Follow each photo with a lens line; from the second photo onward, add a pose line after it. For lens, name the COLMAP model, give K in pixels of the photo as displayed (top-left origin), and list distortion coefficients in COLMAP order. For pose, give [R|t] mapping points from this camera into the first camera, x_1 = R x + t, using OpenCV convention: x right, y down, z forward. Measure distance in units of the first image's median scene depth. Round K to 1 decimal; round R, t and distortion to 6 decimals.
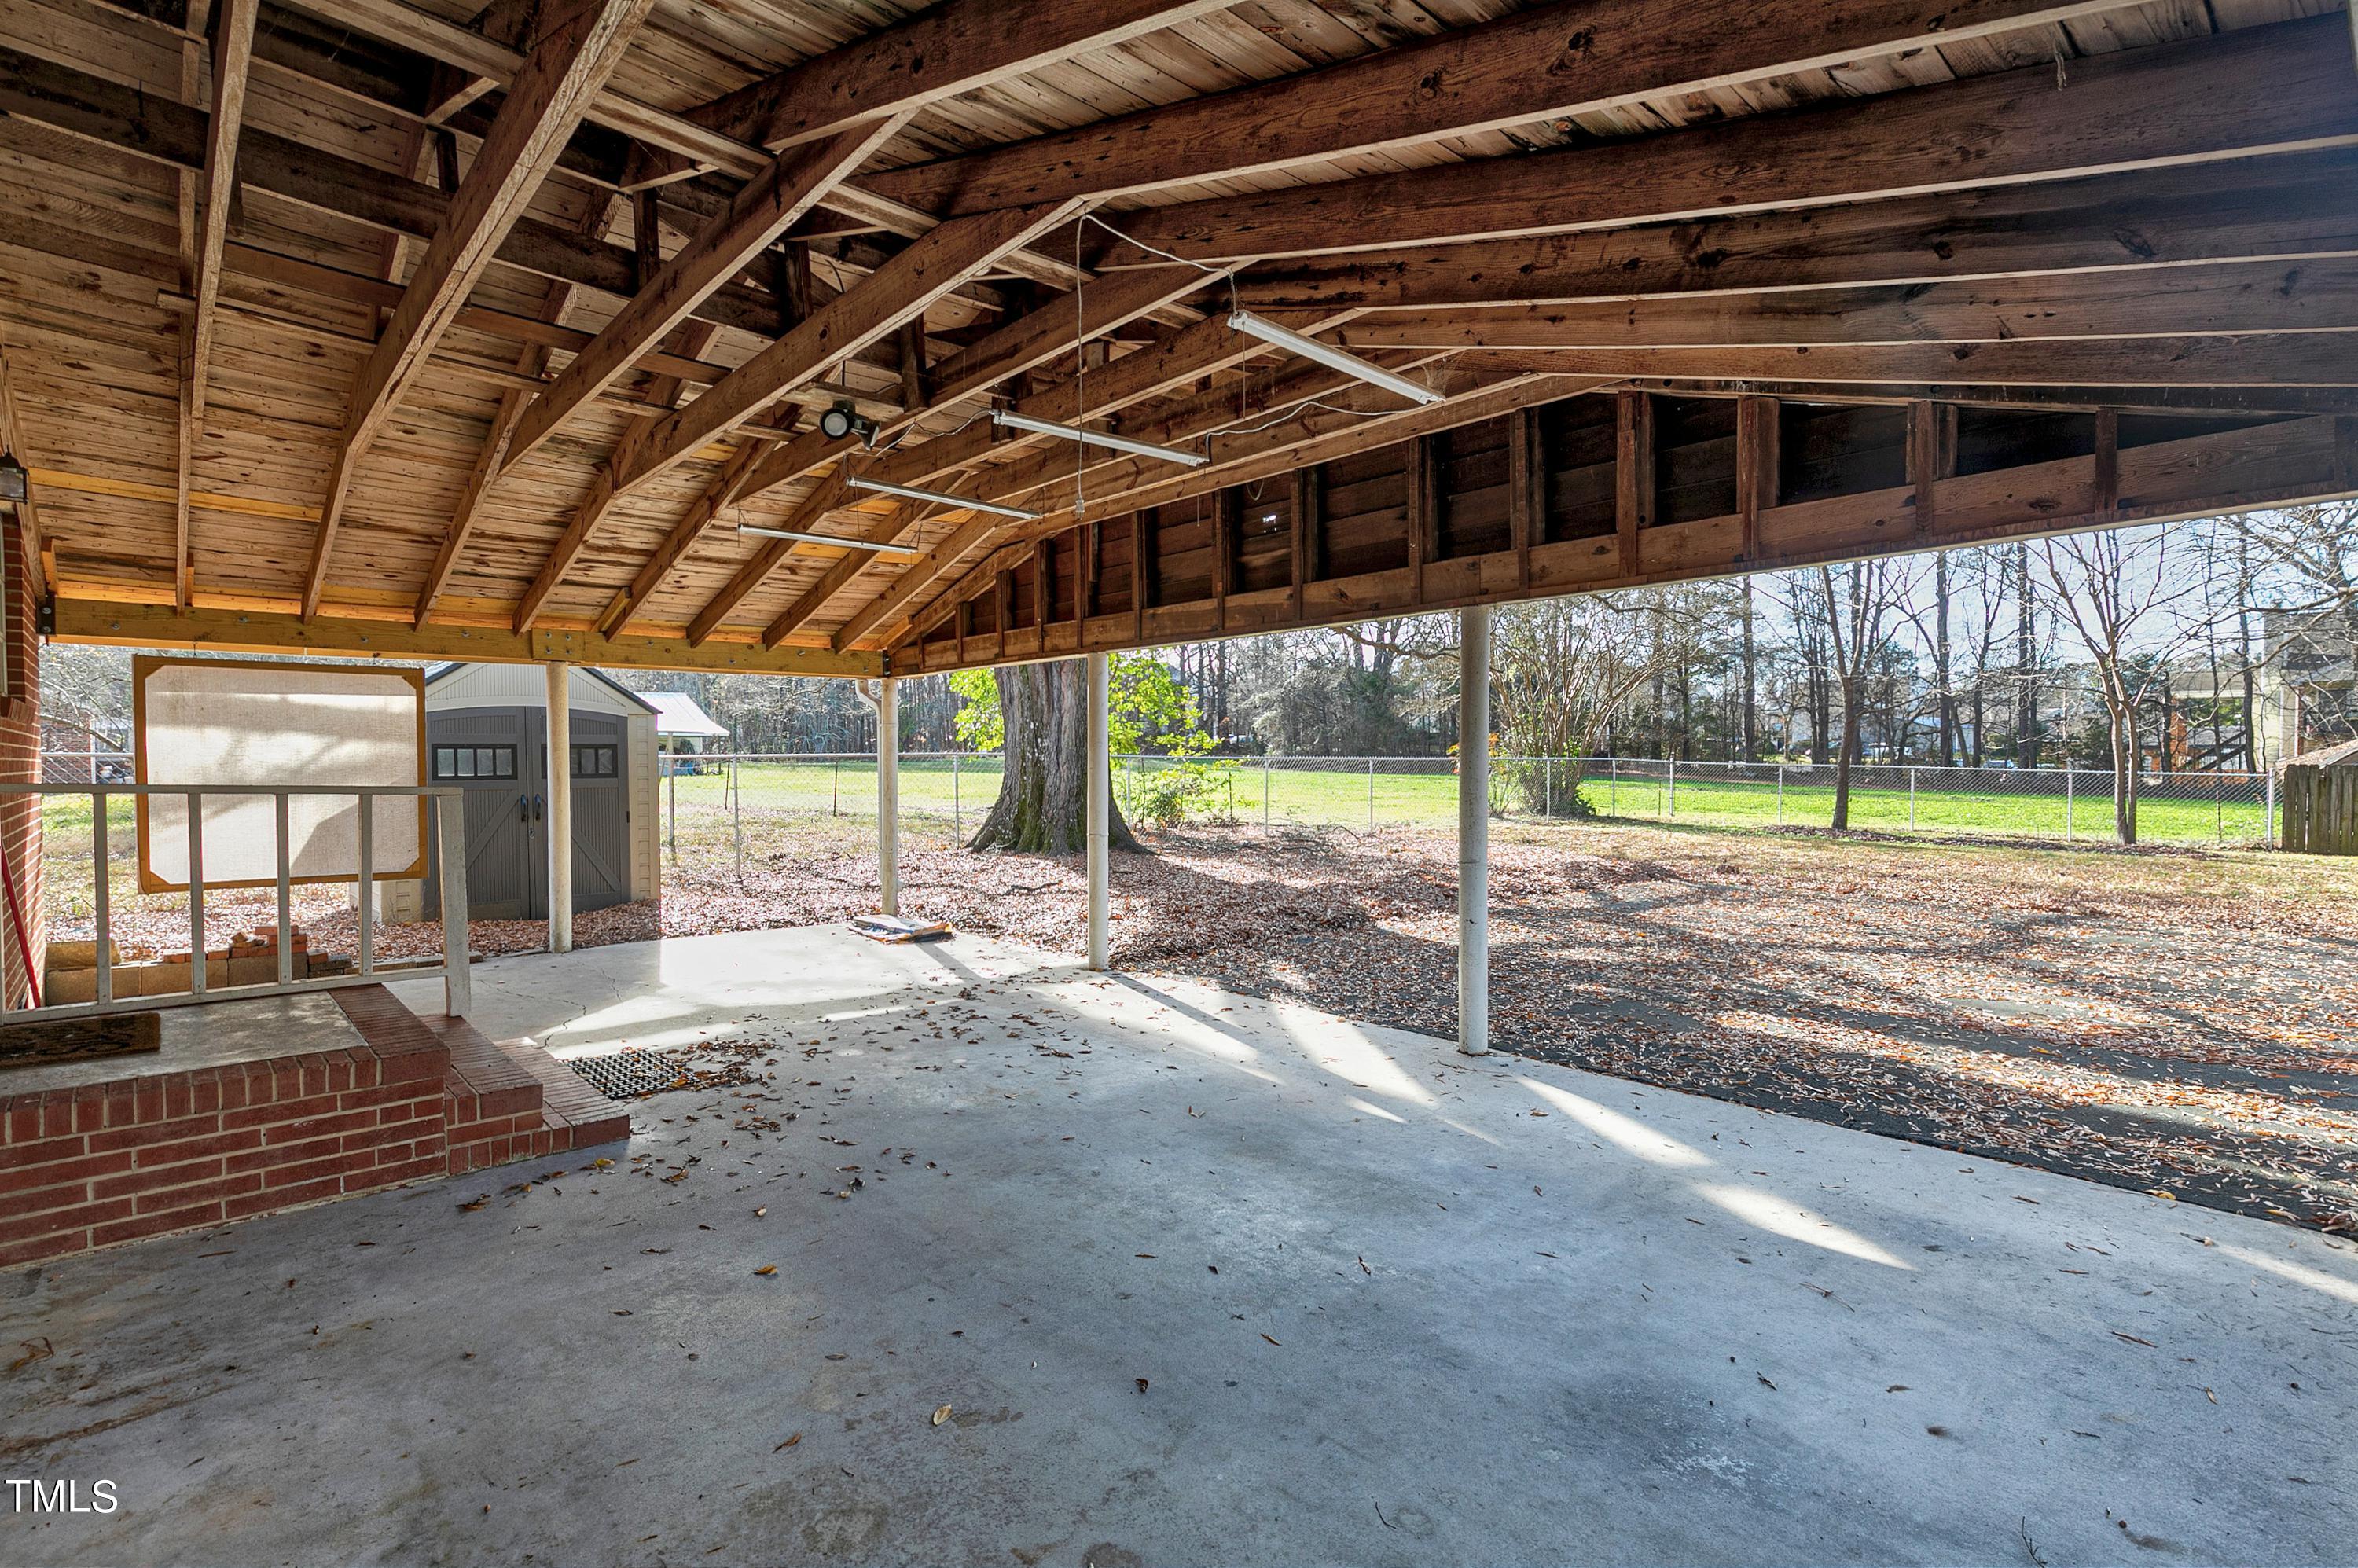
lens RADIAL K [[1070.7, 0, 1182.5], [0, 1070.7, 776.4], [0, 0, 1]] dist [0.003175, 0.001143]
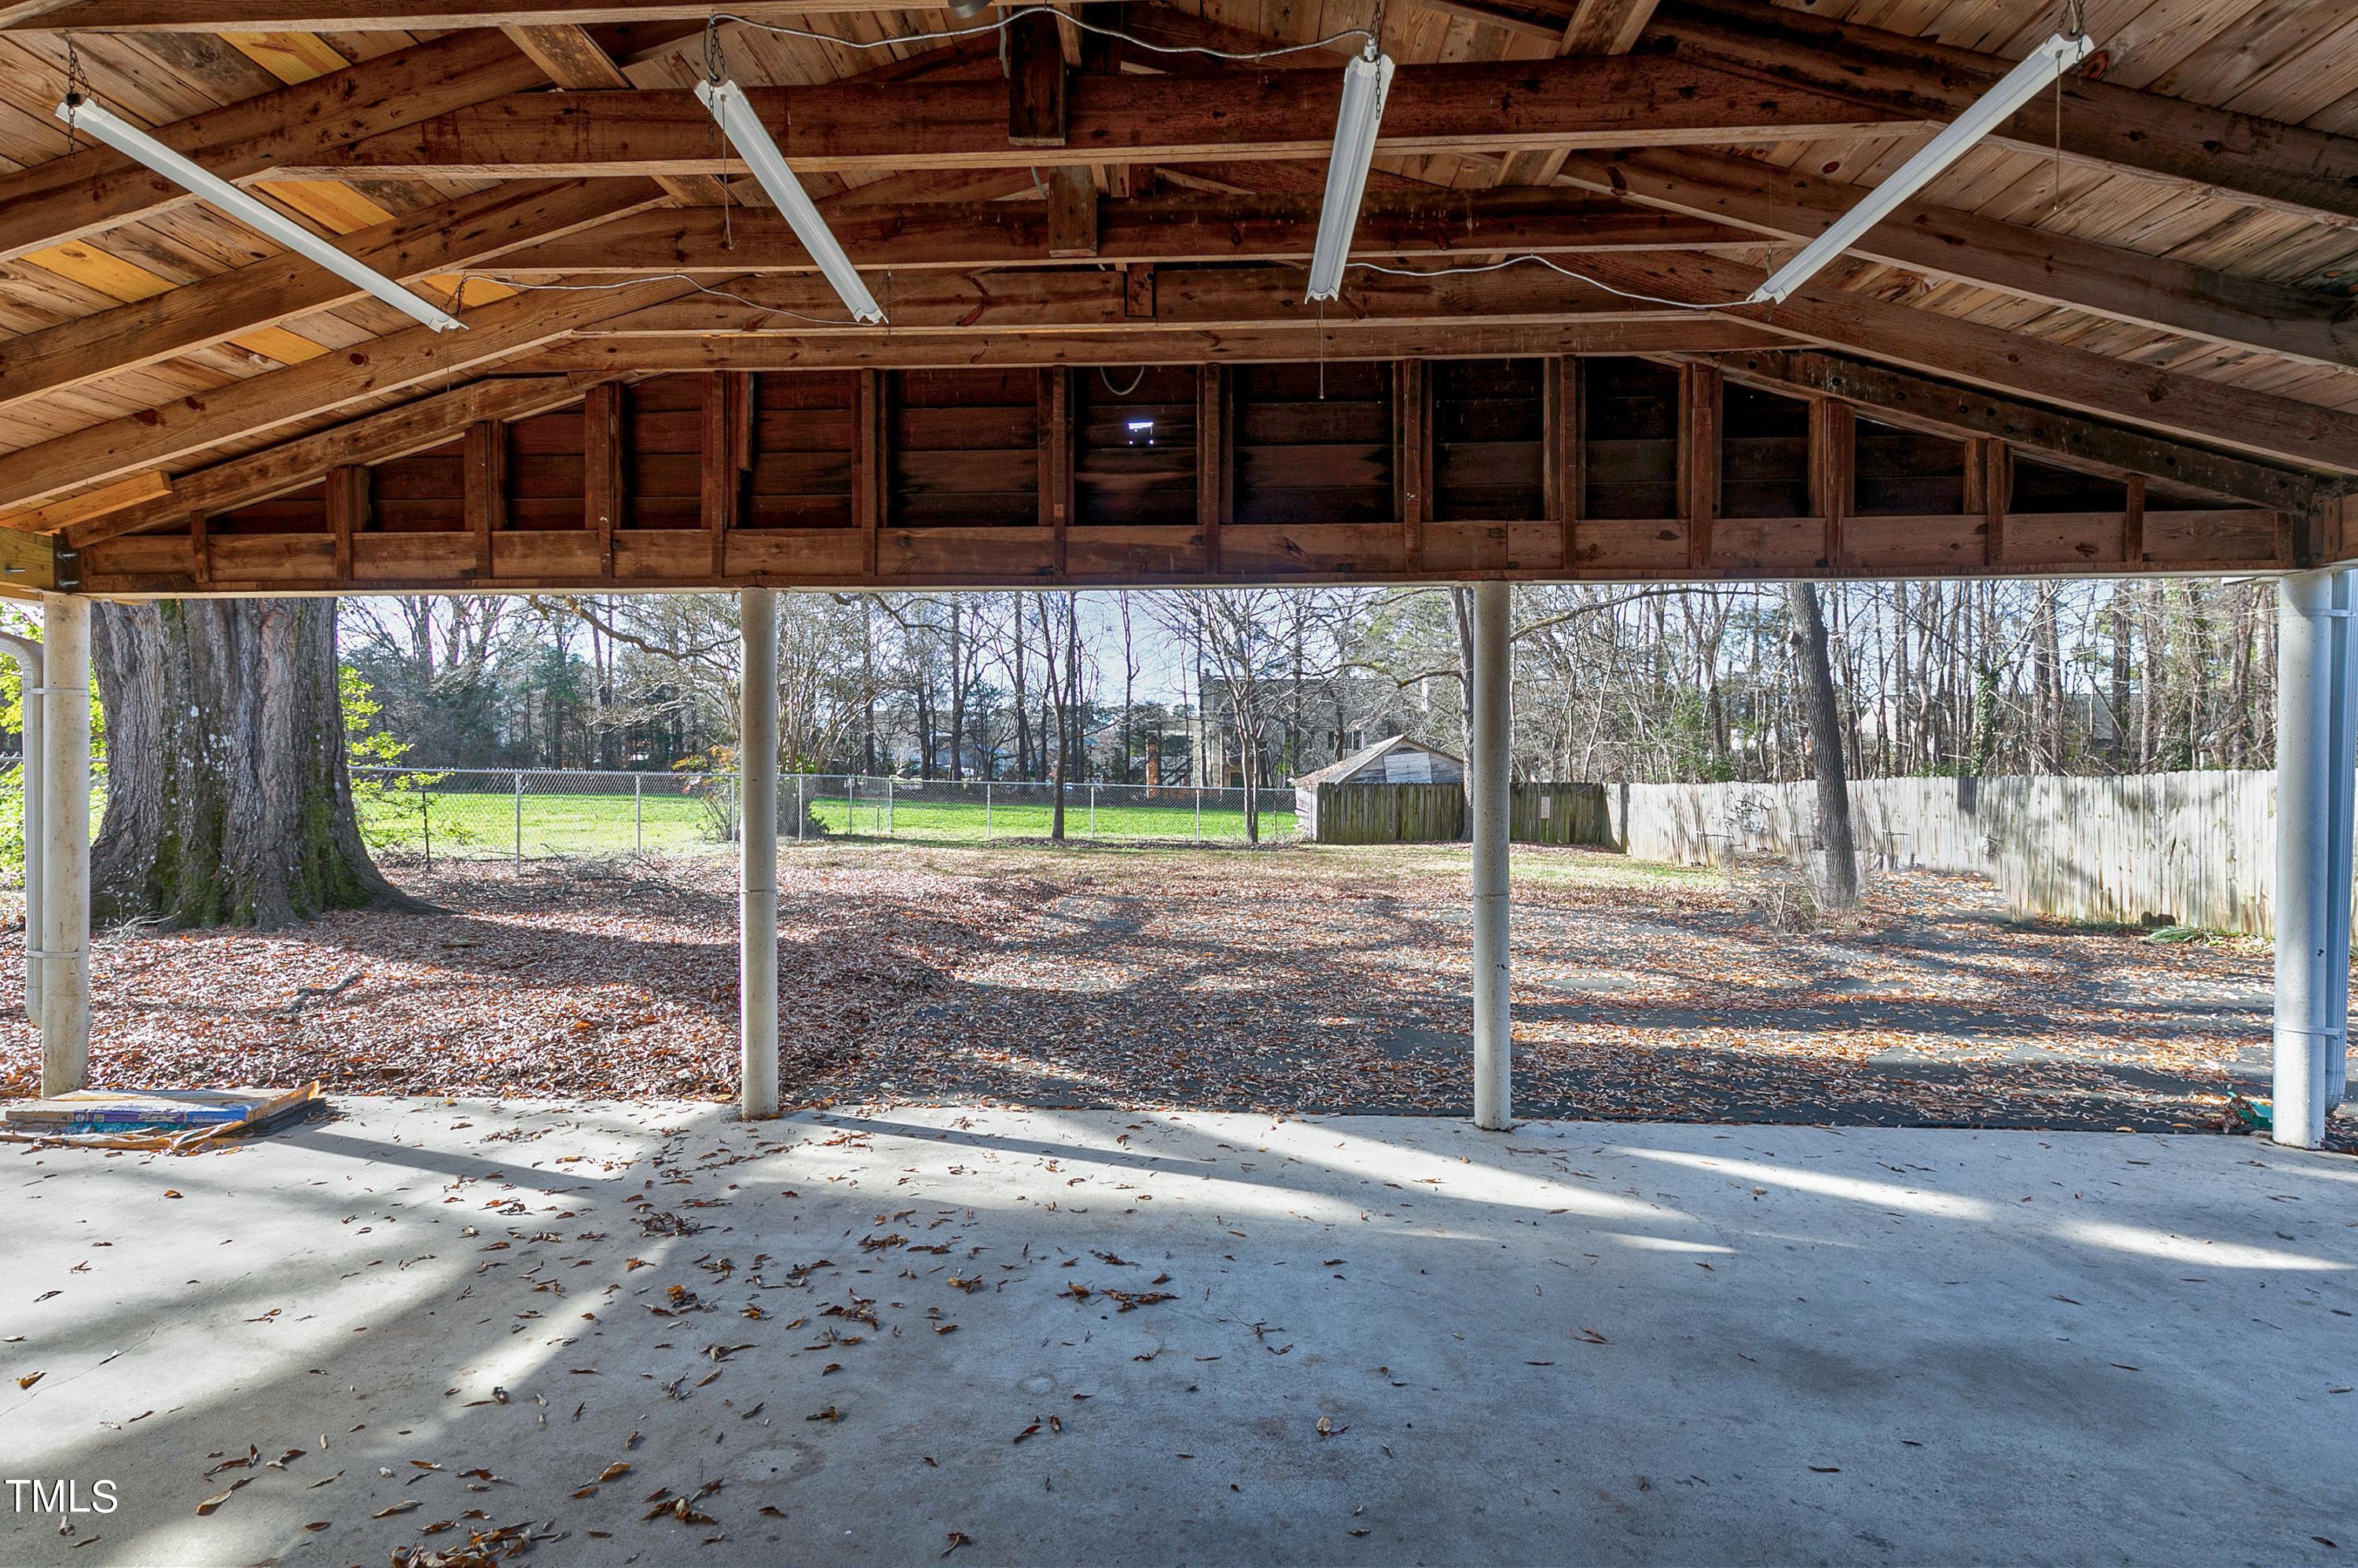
lens RADIAL K [[1070.7, 0, 1173.6], [0, 1070.7, 783.9], [0, 0, 1]] dist [0.003175, 0.001143]
pose [[0.720148, 0.001378, 0.693819, -0.401265], [0.005887, 0.999950, -0.008097, 0.000640], [-0.693796, 0.009916, 0.720104, 0.492444]]
